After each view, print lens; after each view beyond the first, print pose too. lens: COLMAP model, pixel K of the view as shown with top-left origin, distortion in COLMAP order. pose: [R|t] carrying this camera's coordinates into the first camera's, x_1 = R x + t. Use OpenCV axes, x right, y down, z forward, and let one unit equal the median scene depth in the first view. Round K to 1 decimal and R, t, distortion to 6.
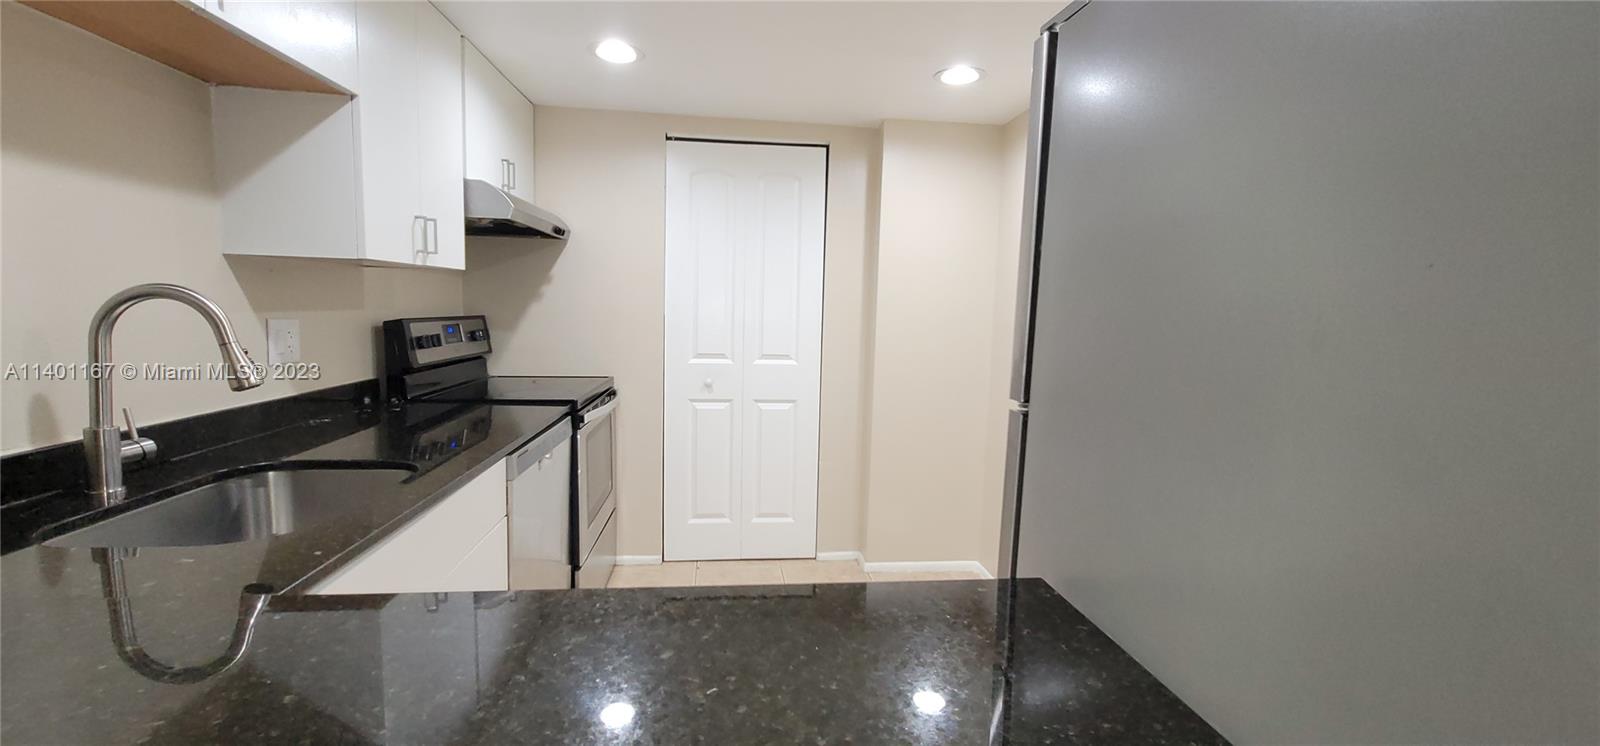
lens RADIAL K [[647.1, 0, 802.5], [0, 647.1, 371.5], [0, 0, 1]] dist [-0.004150, 0.001475]
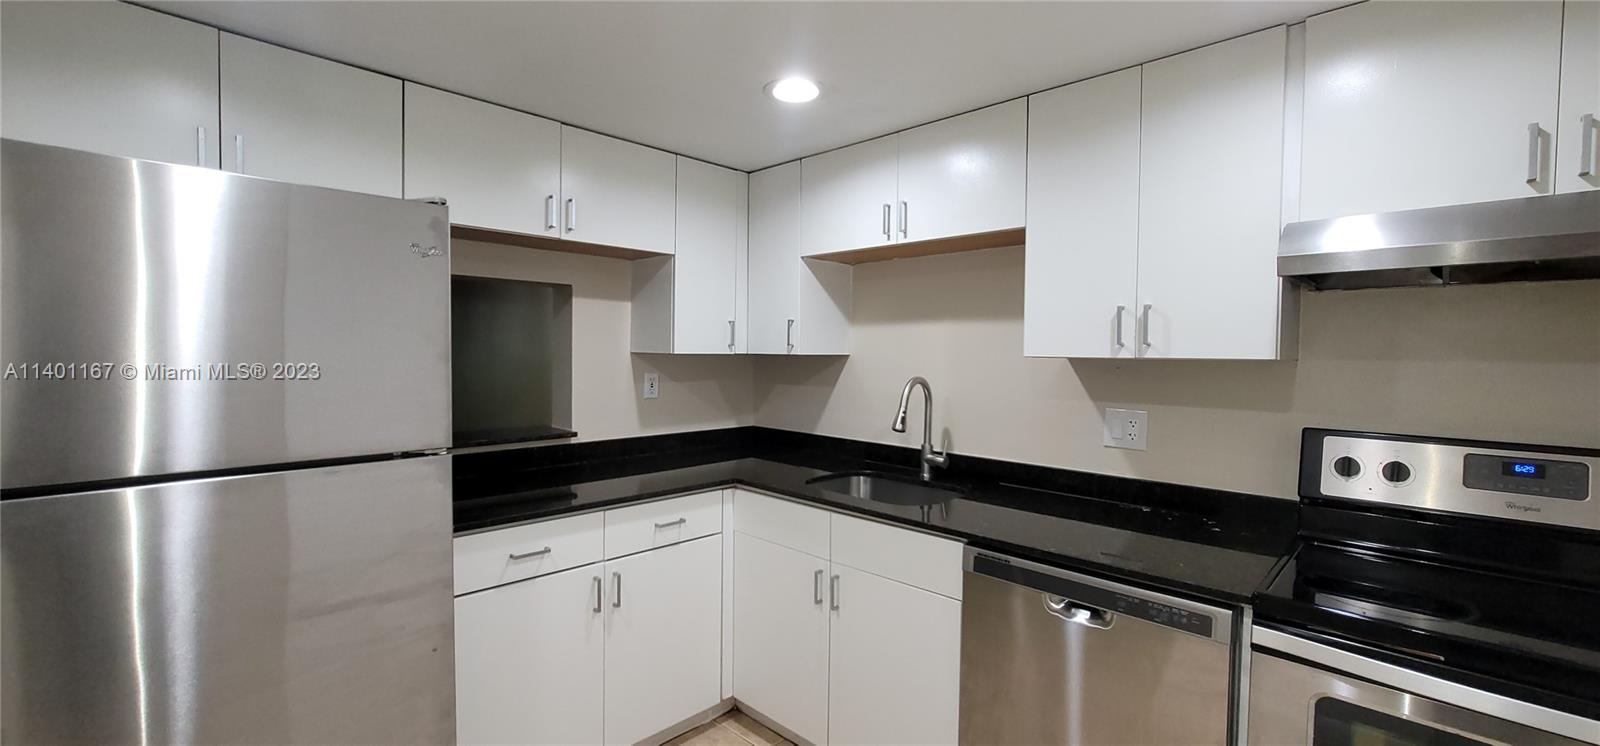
lens RADIAL K [[647.1, 0, 805.9], [0, 647.1, 374.3], [0, 0, 1]] dist [-0.004150, 0.001475]
pose [[-0.773393, -0.011228, -0.633828, 0.303300], [-0.096403, 0.990297, 0.100089, -0.166895], [0.626554, 0.138511, -0.766971, 1.246742]]
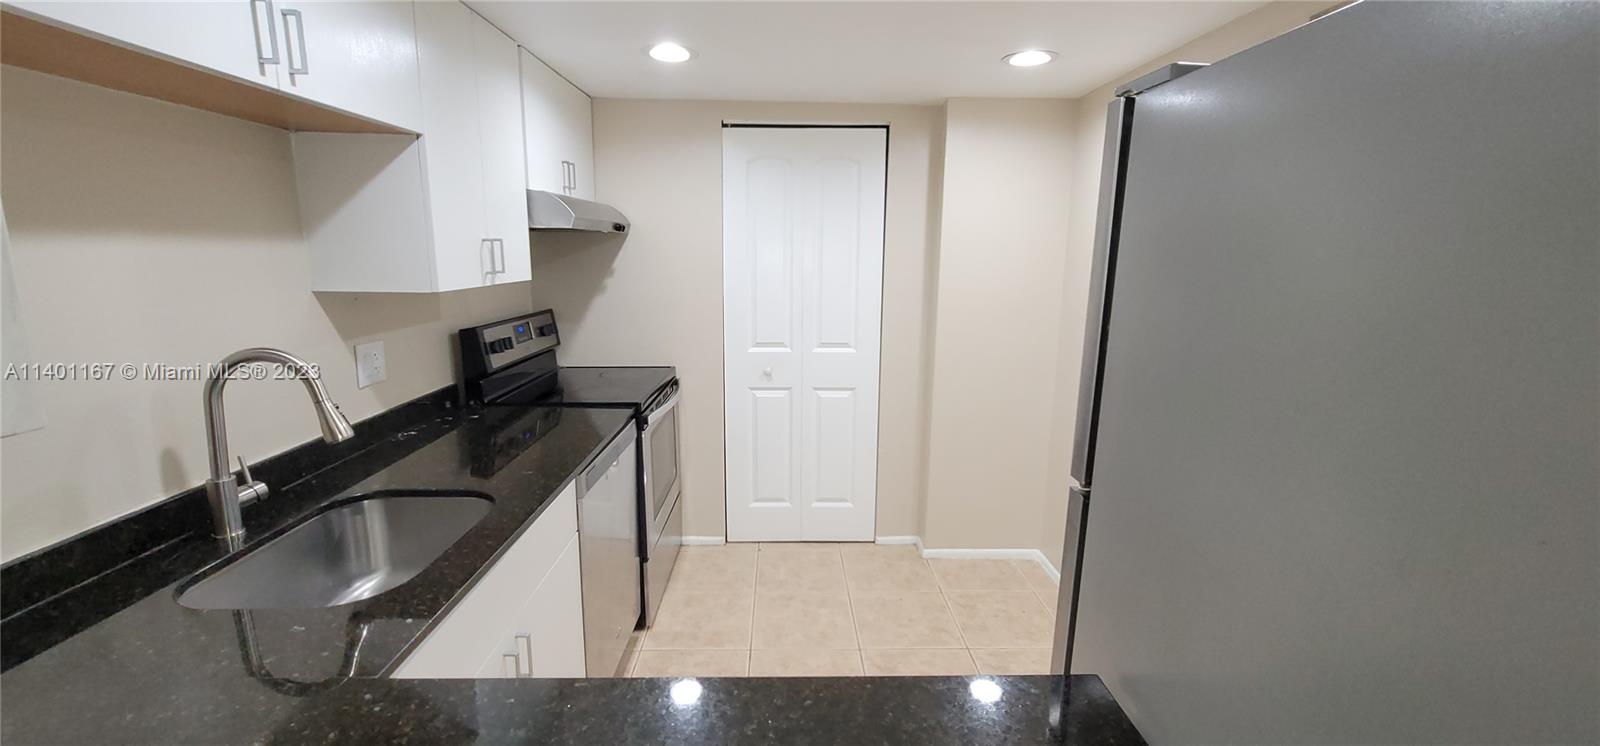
lens RADIAL K [[647.1, 0, 802.8], [0, 647.1, 372.8], [0, 0, 1]] dist [-0.004150, 0.001475]
pose [[0.995562, 0.001344, -0.094101, 0.005623], [0.006578, 0.996459, 0.083827, -0.095383], [0.093880, -0.084074, 0.992027, 0.006114]]
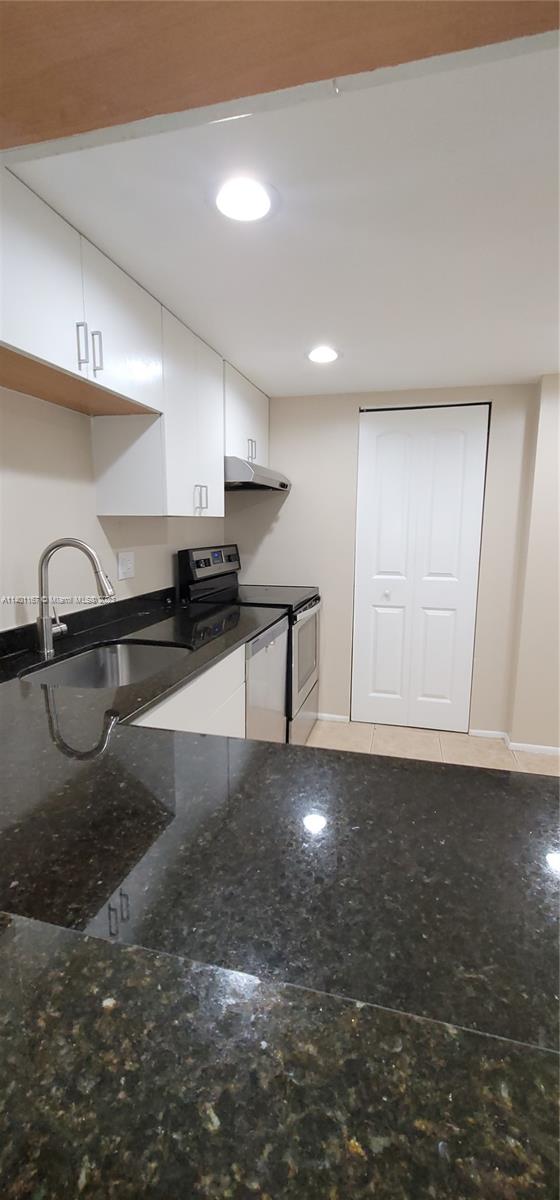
lens RADIAL K [[485.3, 0, 281.2], [0, 485.3, 601.2], [0, 0, 1]] dist [-0.004150, 0.001475]
pose [[0.930988, 0.035585, -0.363312, 0.024585], [-0.017526, 0.998447, 0.052885, -0.022830], [0.364629, -0.042868, 0.930165, -0.020860]]
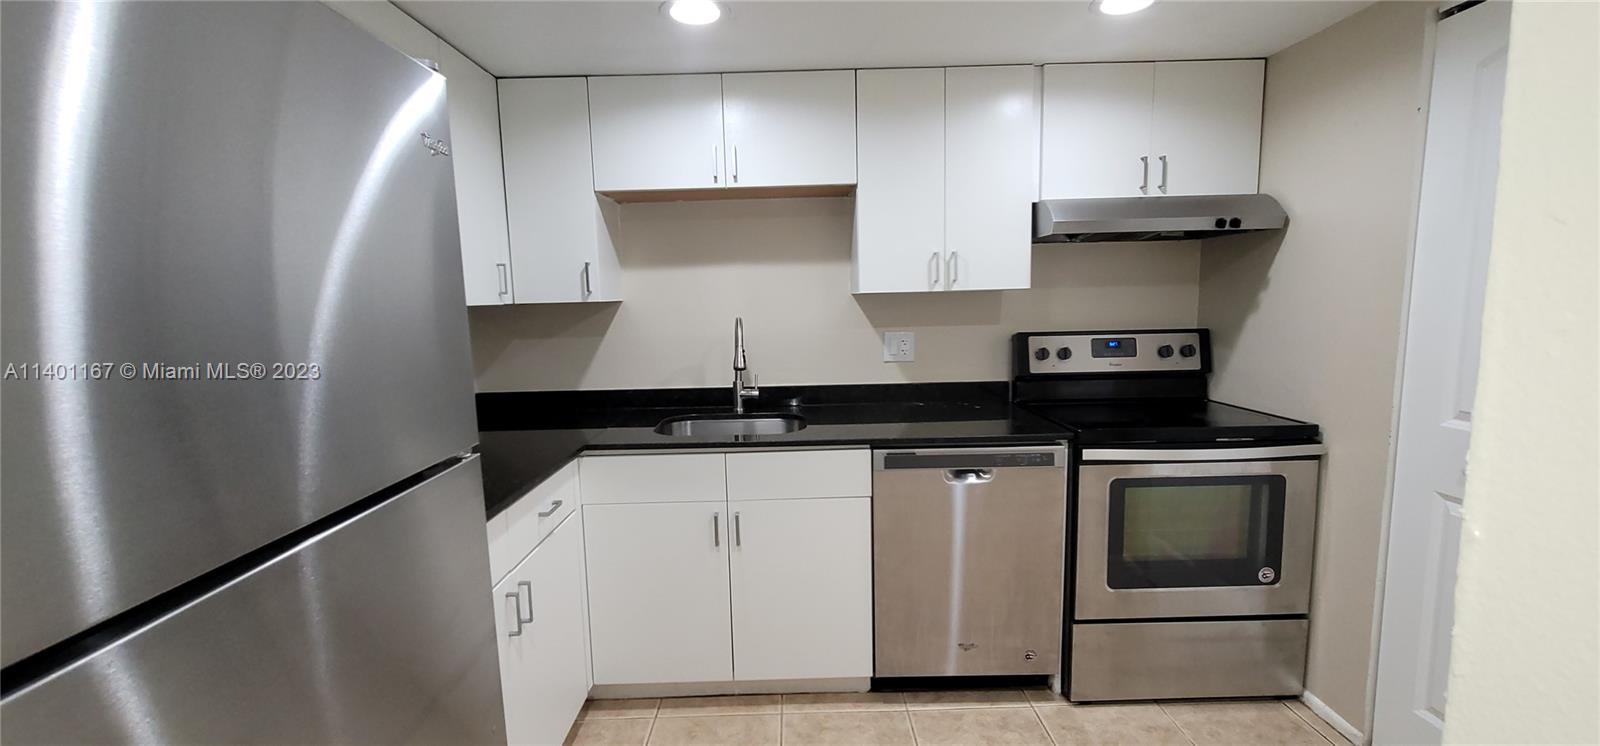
lens RADIAL K [[647.1, 0, 800.1], [0, 647.1, 375.2], [0, 0, 1]] dist [-0.004150, 0.001475]
pose [[-0.111447, 0.096212, -0.989102, 0.598087], [-0.080692, 0.991140, 0.105502, -0.100181], [0.990489, 0.091570, -0.102696, 0.767021]]
